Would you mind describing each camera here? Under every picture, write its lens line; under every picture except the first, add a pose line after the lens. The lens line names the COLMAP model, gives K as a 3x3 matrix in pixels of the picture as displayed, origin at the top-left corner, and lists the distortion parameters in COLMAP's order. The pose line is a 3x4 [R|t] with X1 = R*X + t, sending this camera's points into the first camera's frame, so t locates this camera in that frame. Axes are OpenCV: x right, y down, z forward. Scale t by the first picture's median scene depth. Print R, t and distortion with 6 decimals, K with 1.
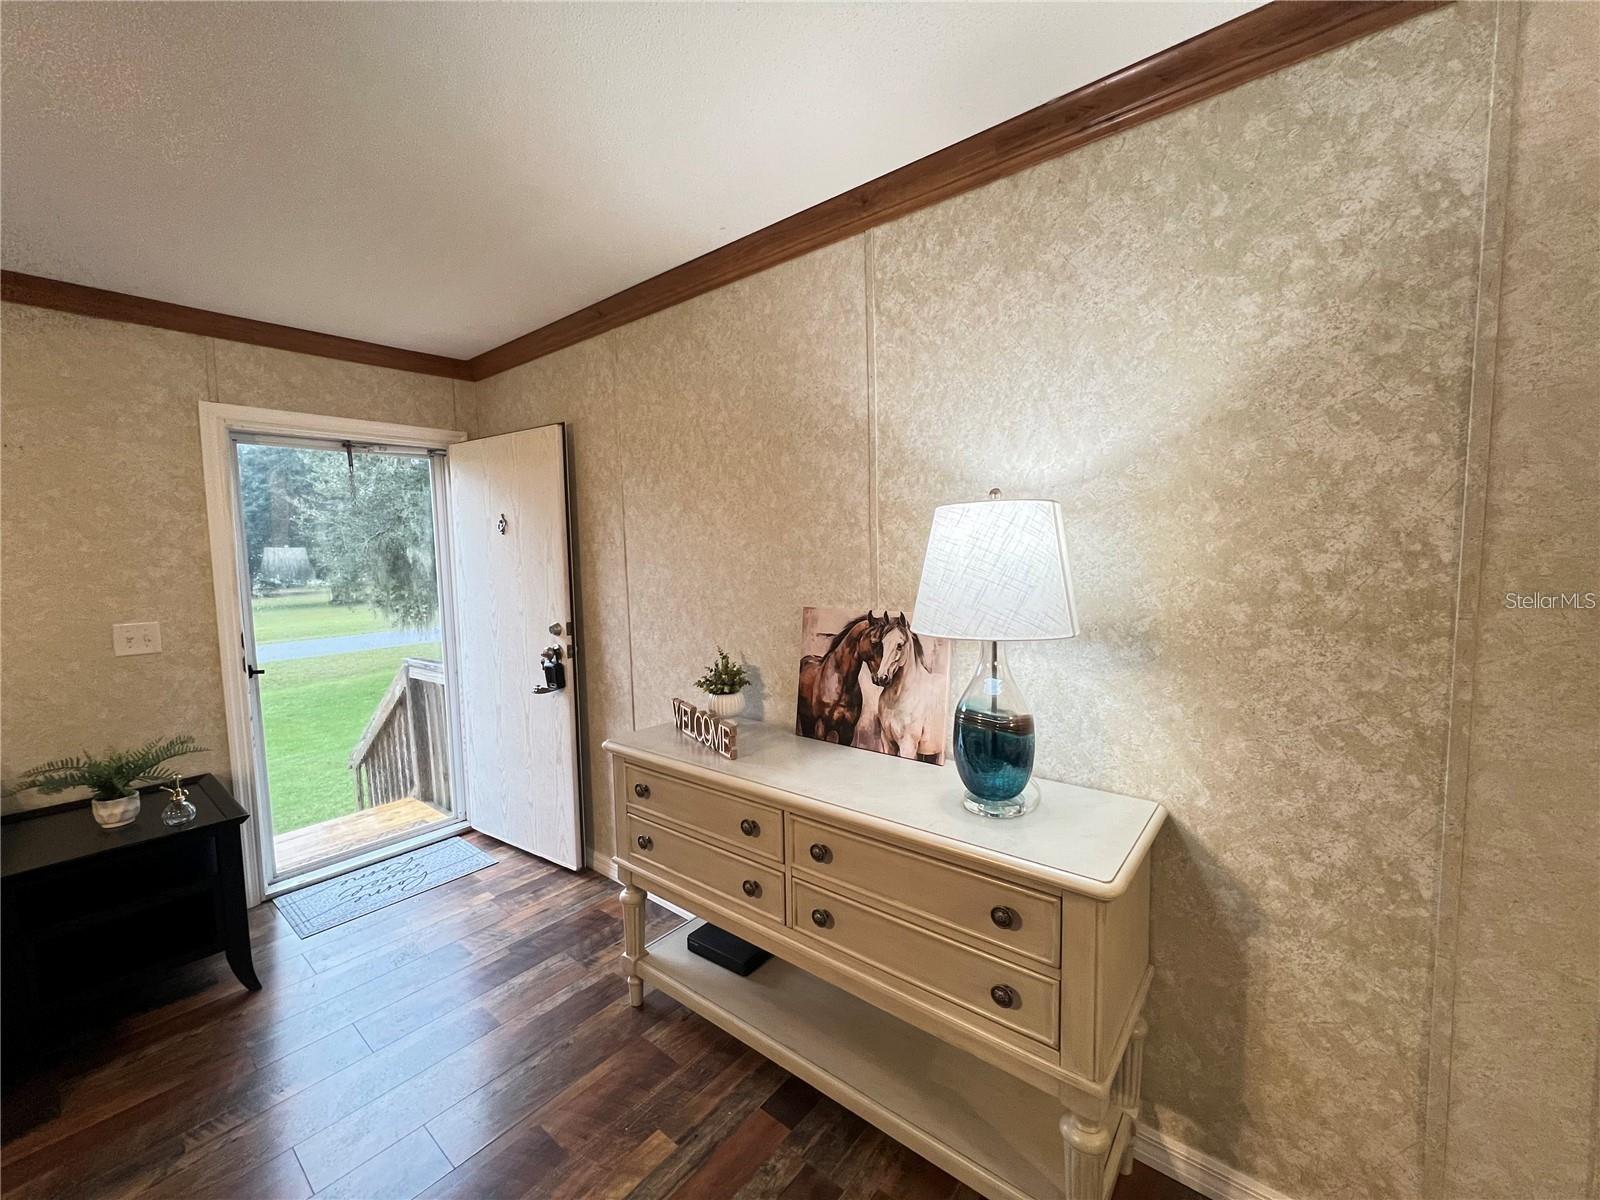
lens RADIAL K [[638.7, 0, 801.2], [0, 638.7, 598.4], [0, 0, 1]] dist [-0.001918, 0.000580]
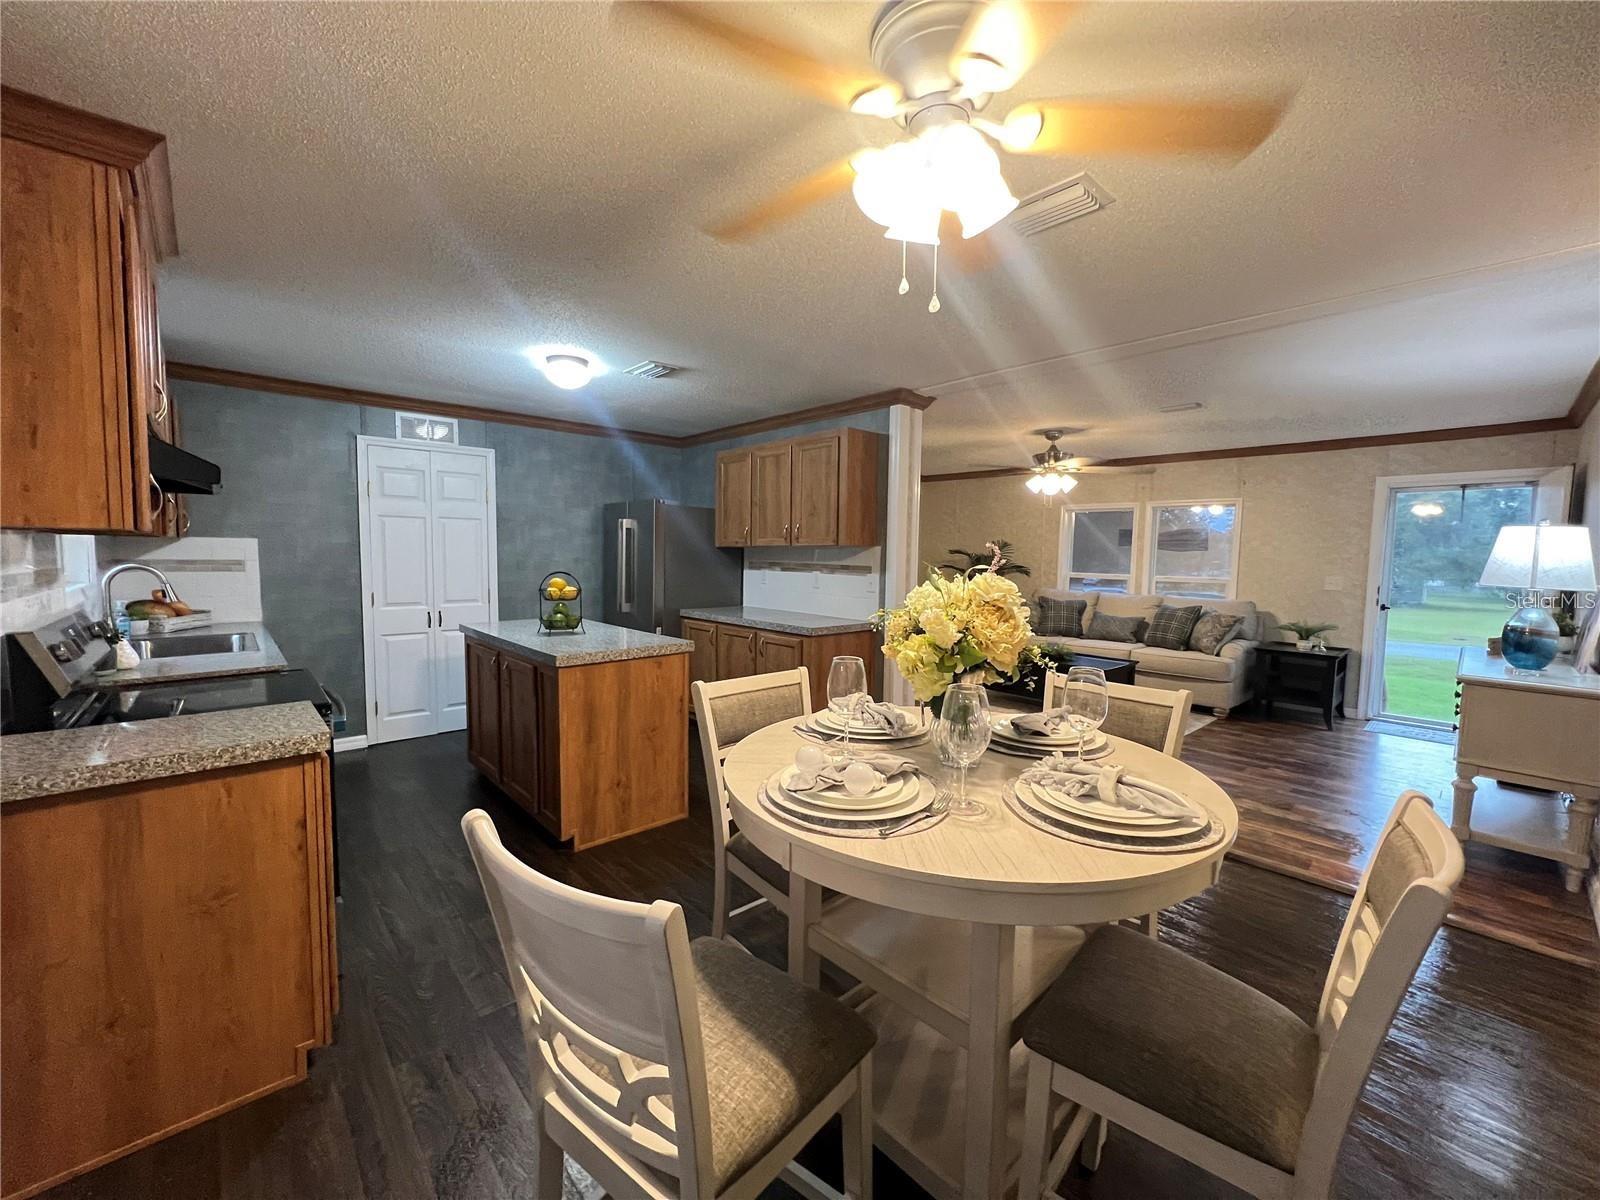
lens RADIAL K [[638.7, 0, 799.8], [0, 638.7, 597.7], [0, 0, 1]] dist [-0.001918, 0.000580]
pose [[-0.137929, 0.090242, -0.986322, 2.049328], [-0.089470, 0.990634, 0.103148, 0.064176], [0.986393, 0.102474, -0.128563, -0.831732]]
